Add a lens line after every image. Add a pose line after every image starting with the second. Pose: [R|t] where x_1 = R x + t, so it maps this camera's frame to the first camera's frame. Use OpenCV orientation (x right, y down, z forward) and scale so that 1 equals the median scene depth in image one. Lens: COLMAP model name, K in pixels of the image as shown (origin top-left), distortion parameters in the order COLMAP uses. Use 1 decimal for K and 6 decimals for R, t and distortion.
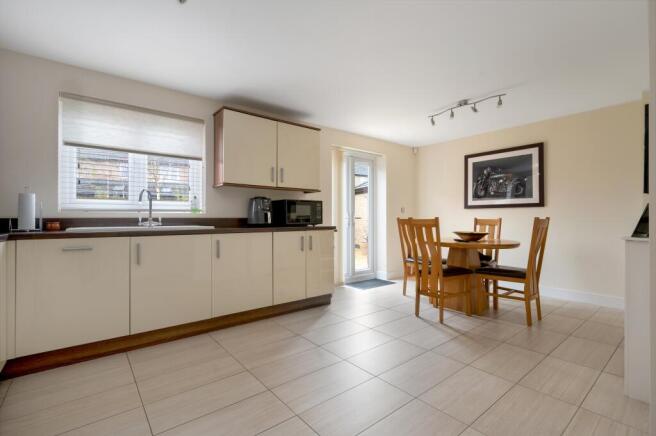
lens RADIAL K [[299.9, 0, 328.3], [0, 299.9, 215.0], [0, 0, 1]] dist [-0.000899, 0.000008]
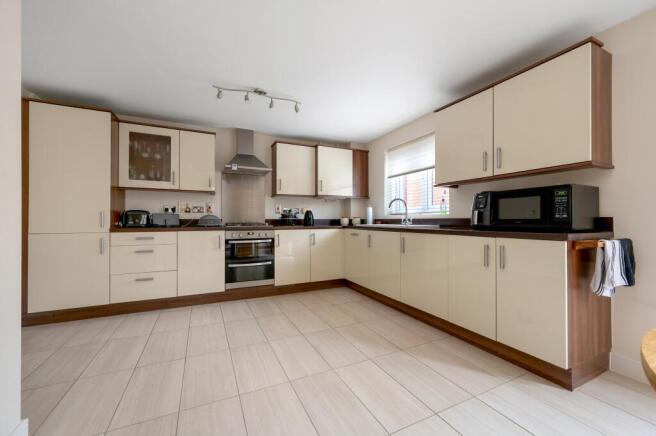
lens RADIAL K [[260.1, 0, 328.1], [0, 260.1, 221.5], [0, 0, 1]] dist [0.001401, 0.000012]
pose [[-0.220422, 0.004645, -0.975394, 0.650457], [0.010923, 0.999938, 0.002294, 0.014501], [0.975344, -0.010148, -0.220459, 0.894863]]
